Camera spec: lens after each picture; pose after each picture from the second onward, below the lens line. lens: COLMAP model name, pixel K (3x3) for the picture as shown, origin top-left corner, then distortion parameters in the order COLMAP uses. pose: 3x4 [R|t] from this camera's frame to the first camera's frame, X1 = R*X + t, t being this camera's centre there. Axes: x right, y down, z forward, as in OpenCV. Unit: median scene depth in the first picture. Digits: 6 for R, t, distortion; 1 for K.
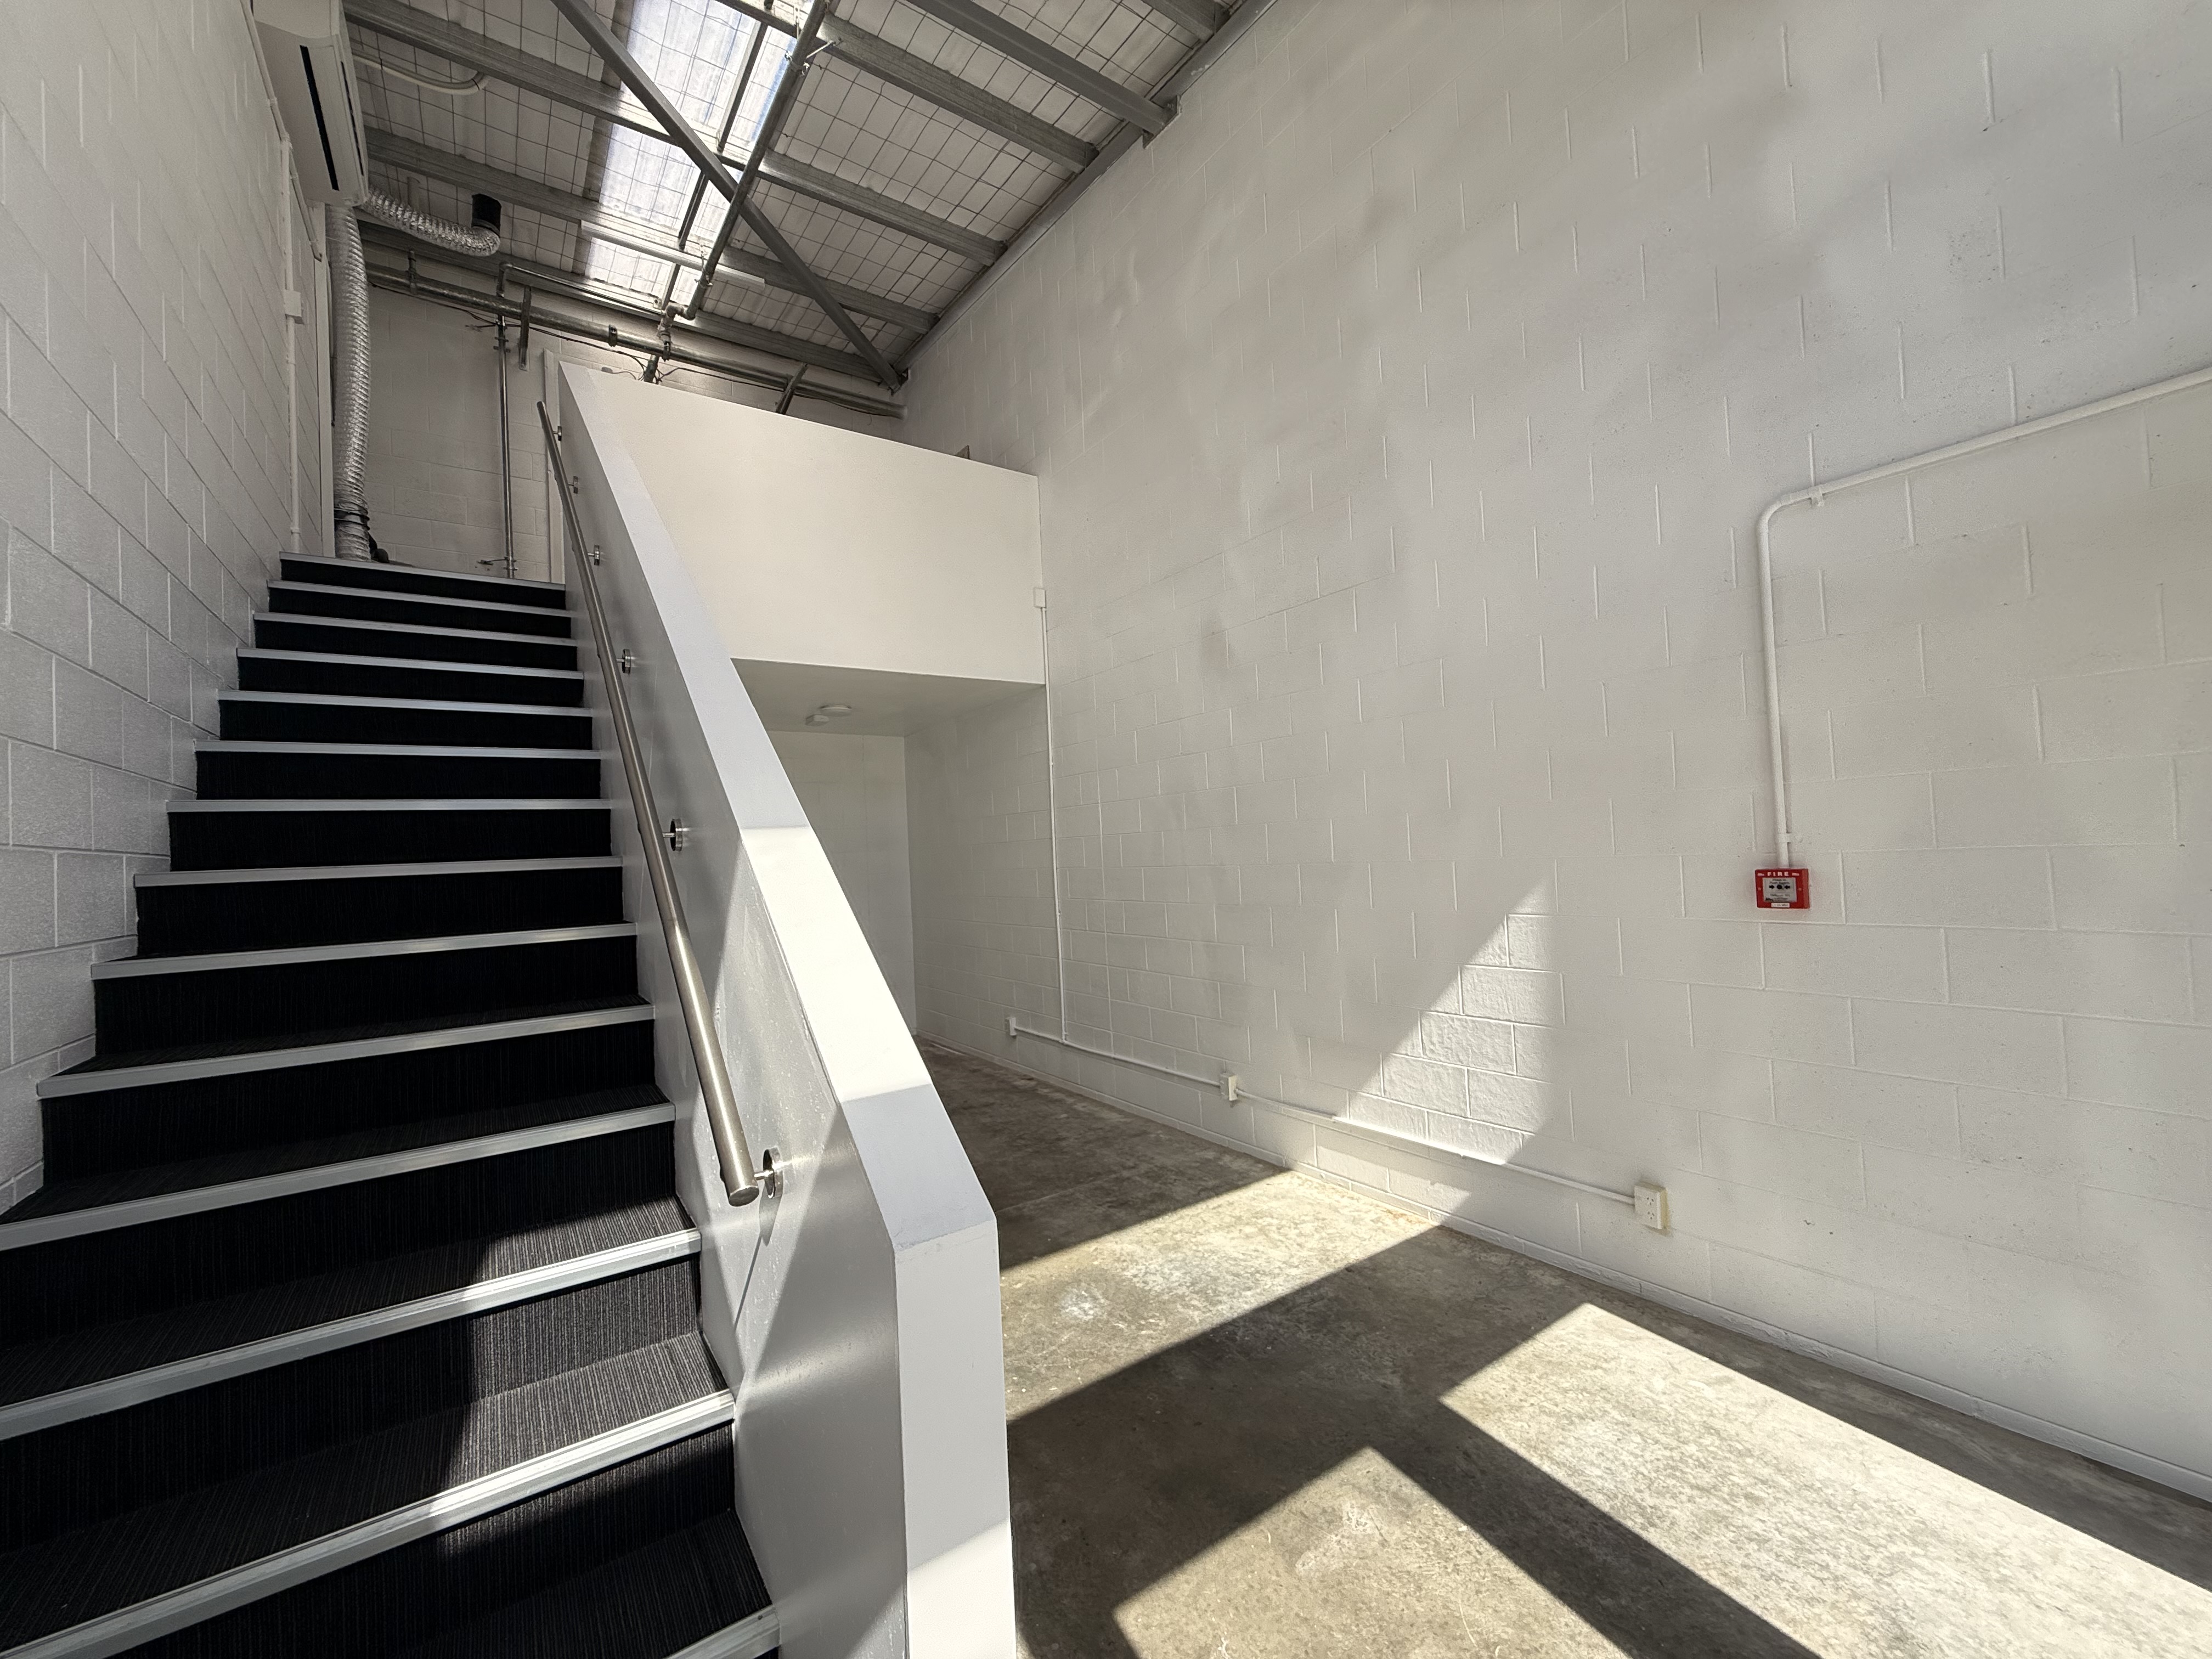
lens RADIAL K [[881.8, 0, 1107.6], [0, 881.8, 831.3], [0, 0, 1]] dist [0.001370, -0.000569]
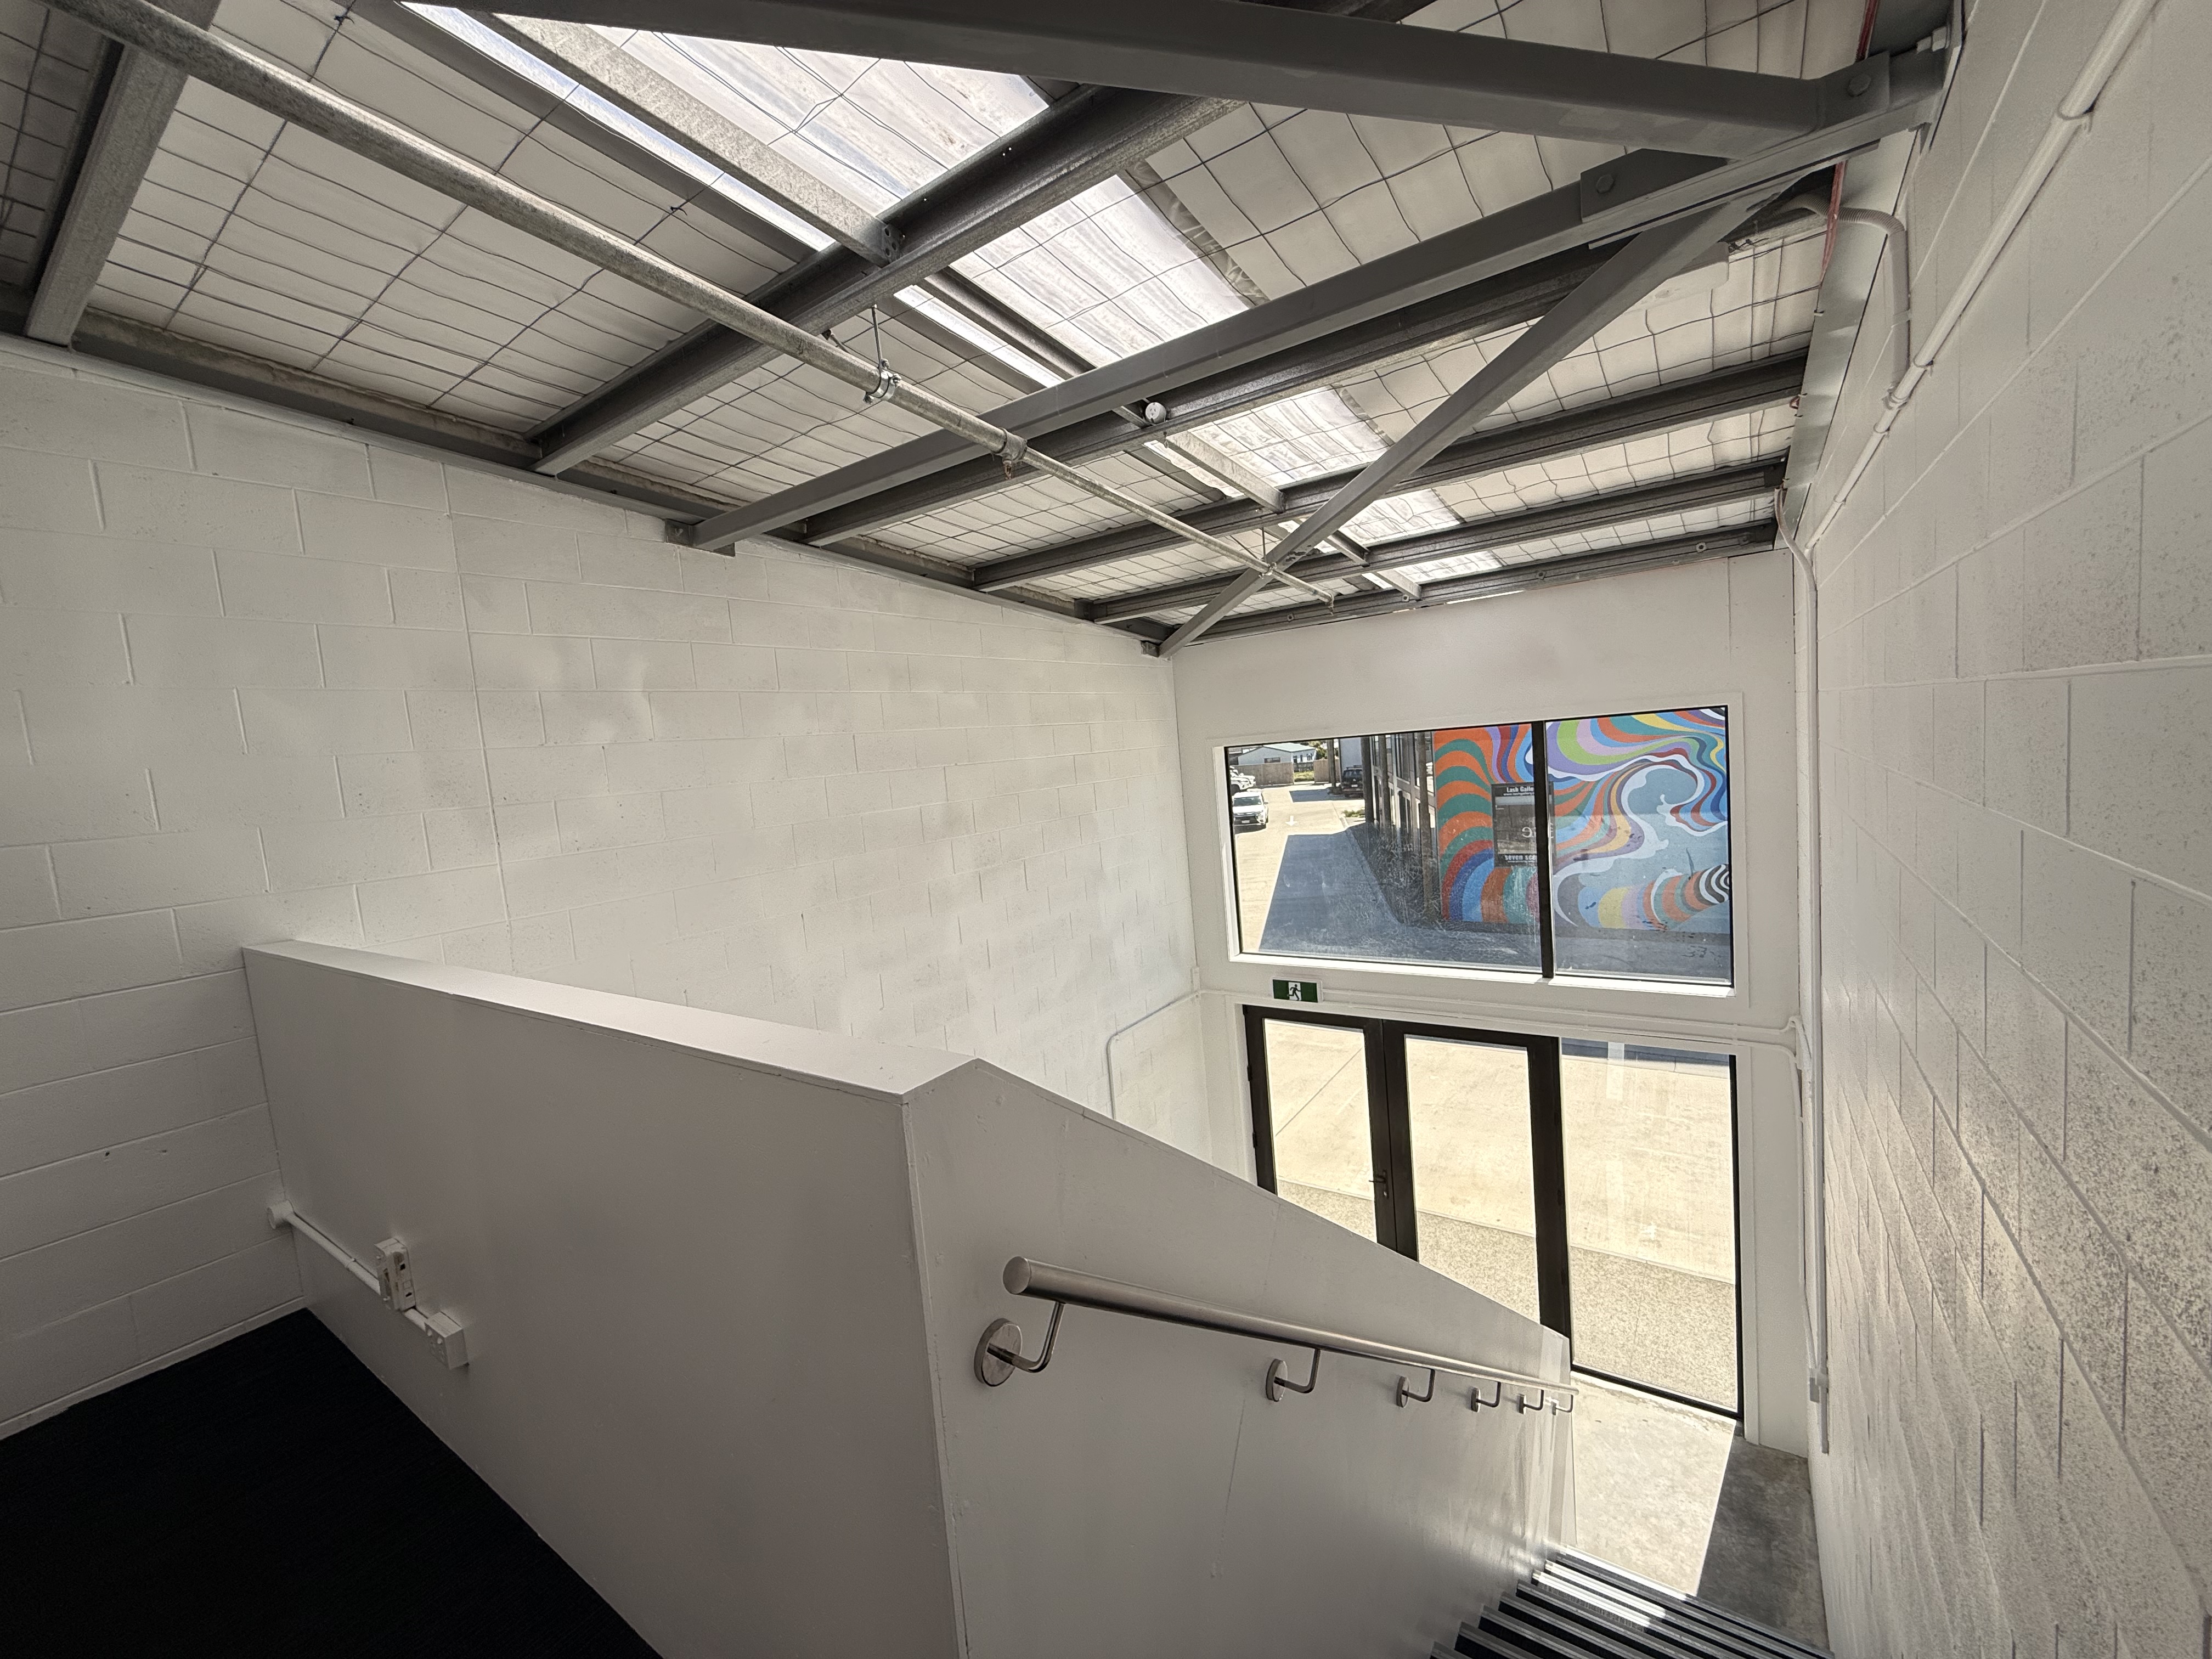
lens RADIAL K [[881.8, 0, 1105.5], [0, 881.8, 827.4], [0, 0, 1]] dist [0.001370, -0.000569]
pose [[-0.342440, -0.011593, 0.939468, -0.851095], [0.071681, 0.996687, 0.038427, -0.605450], [-0.936801, 0.080501, -0.340475, 1.038202]]
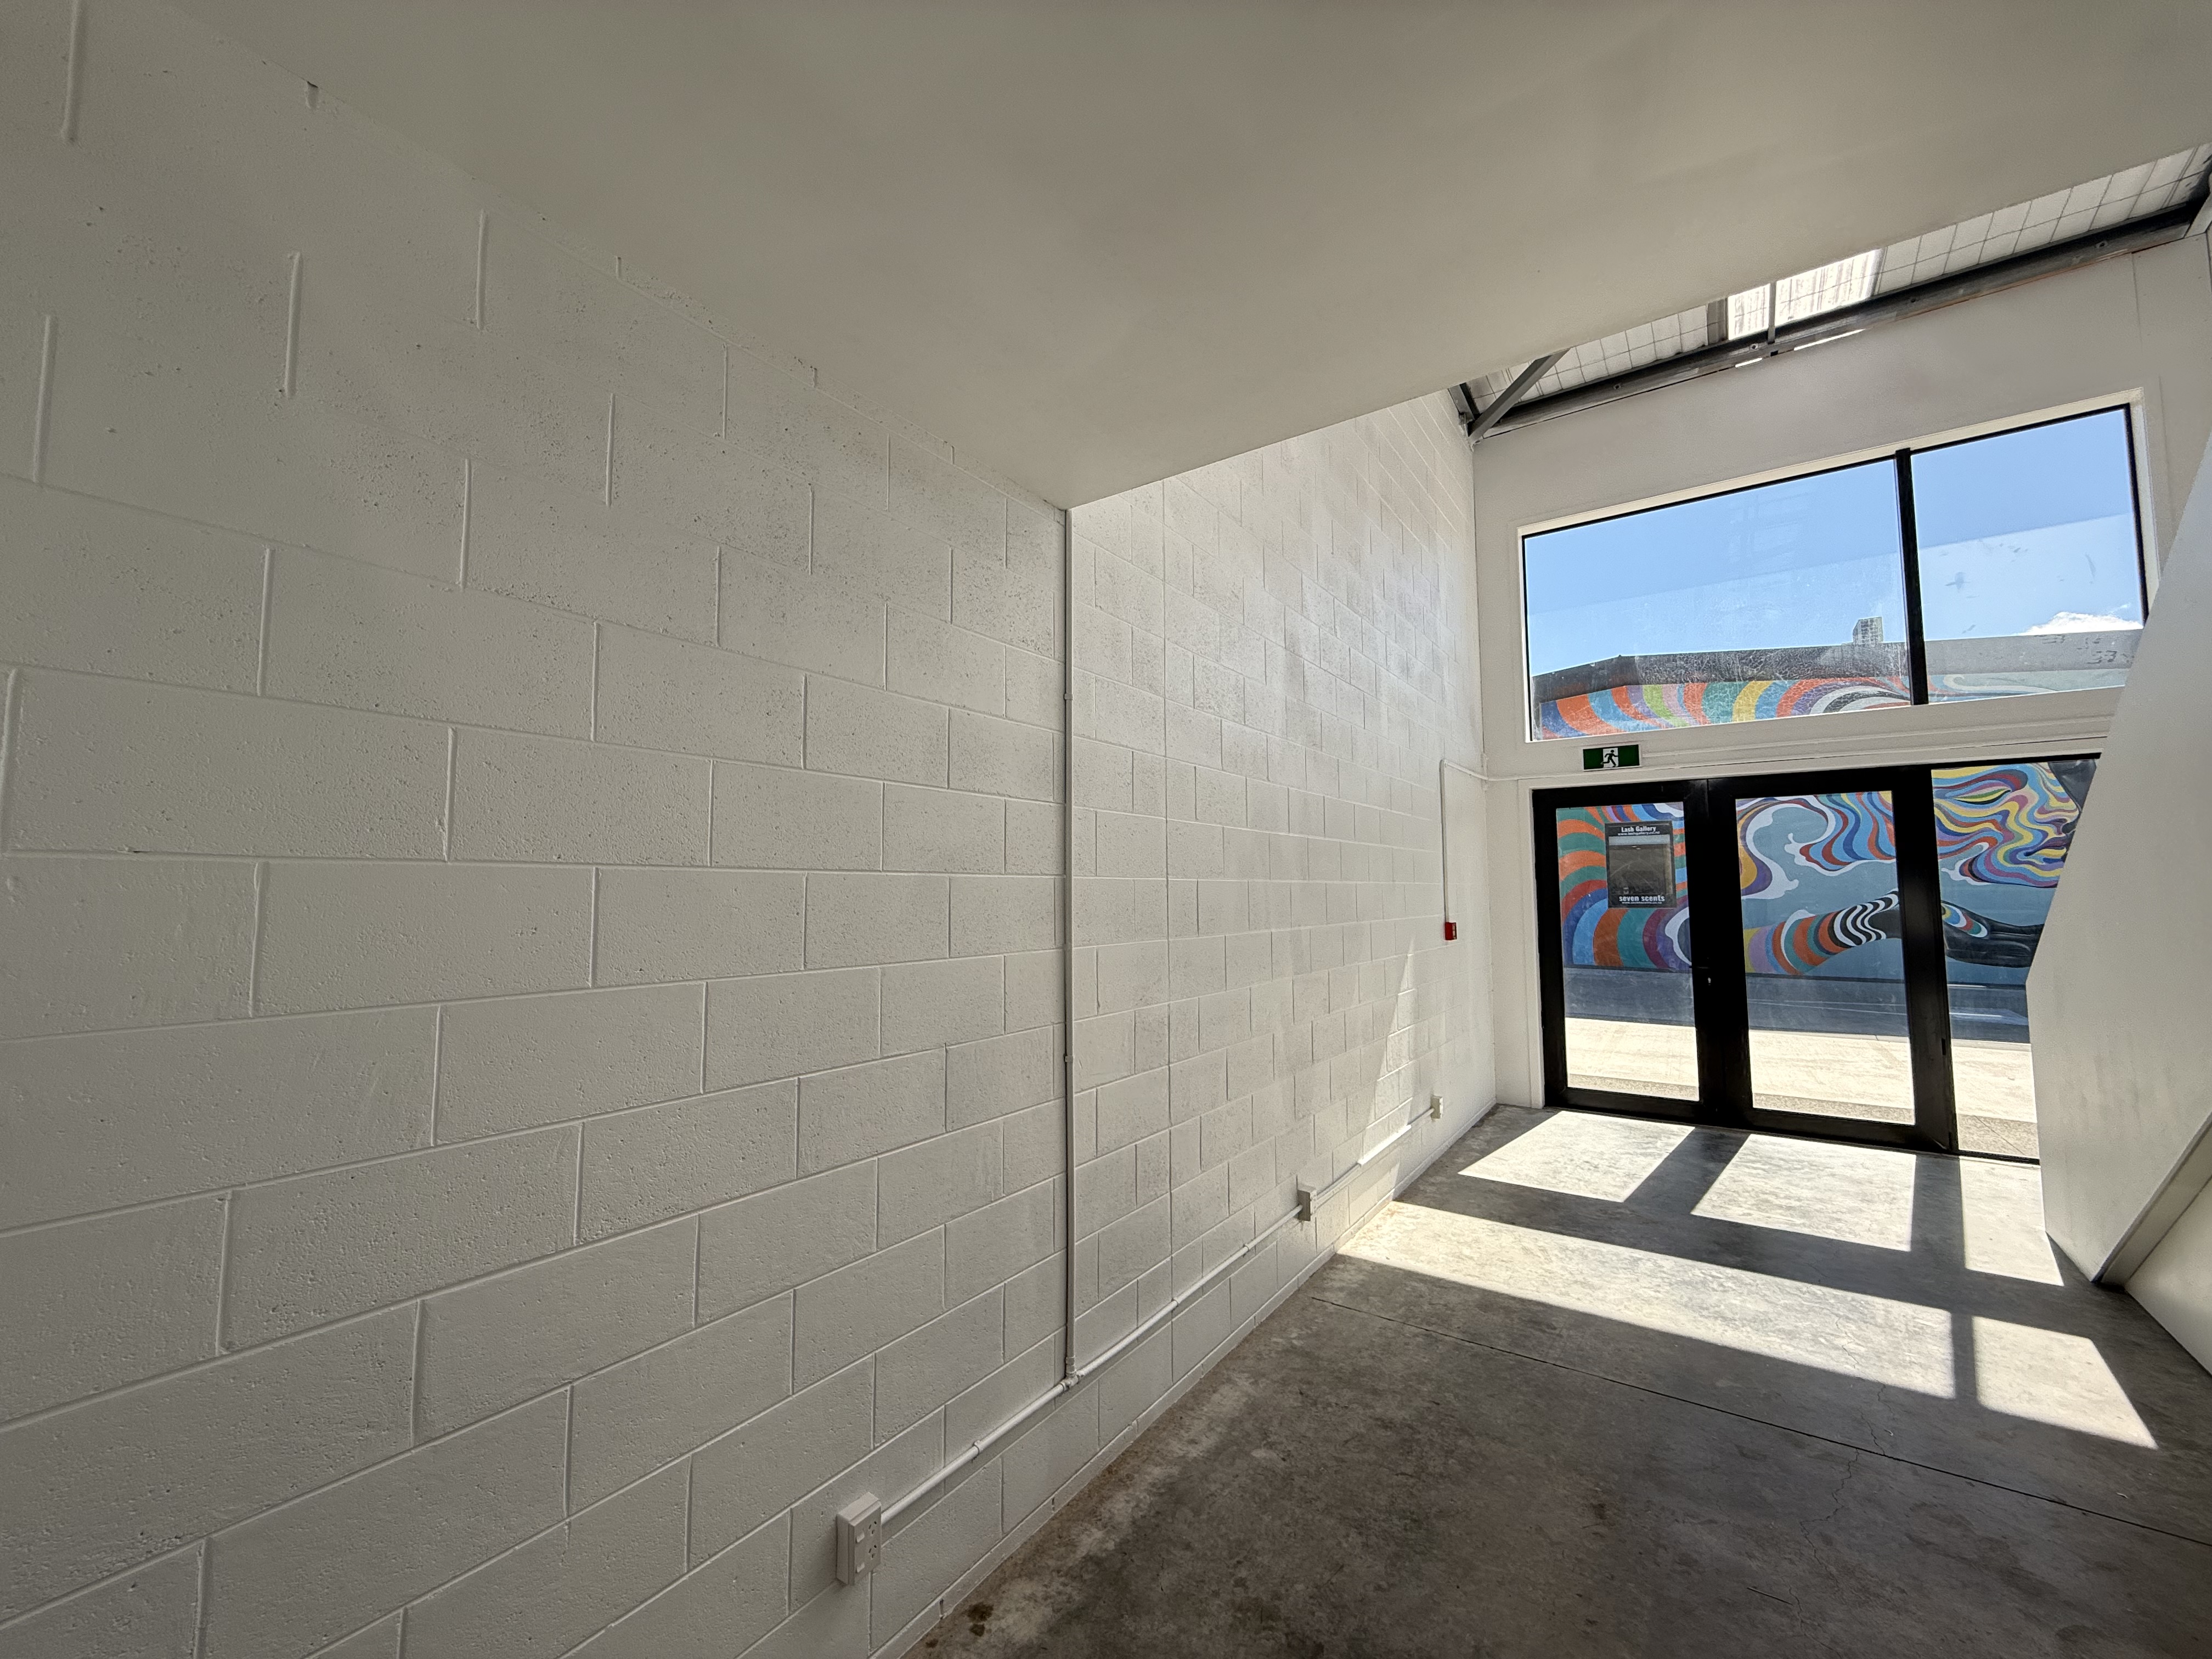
lens RADIAL K [[881.8, 0, 1107.6], [0, 881.8, 830.0], [0, 0, 1]] dist [0.001370, -0.000569]
pose [[-0.342069, 0.109536, 0.933269, -0.606917], [-0.008576, 0.992777, -0.119663, 0.051305], [-0.939636, -0.048937, -0.338659, 1.504755]]
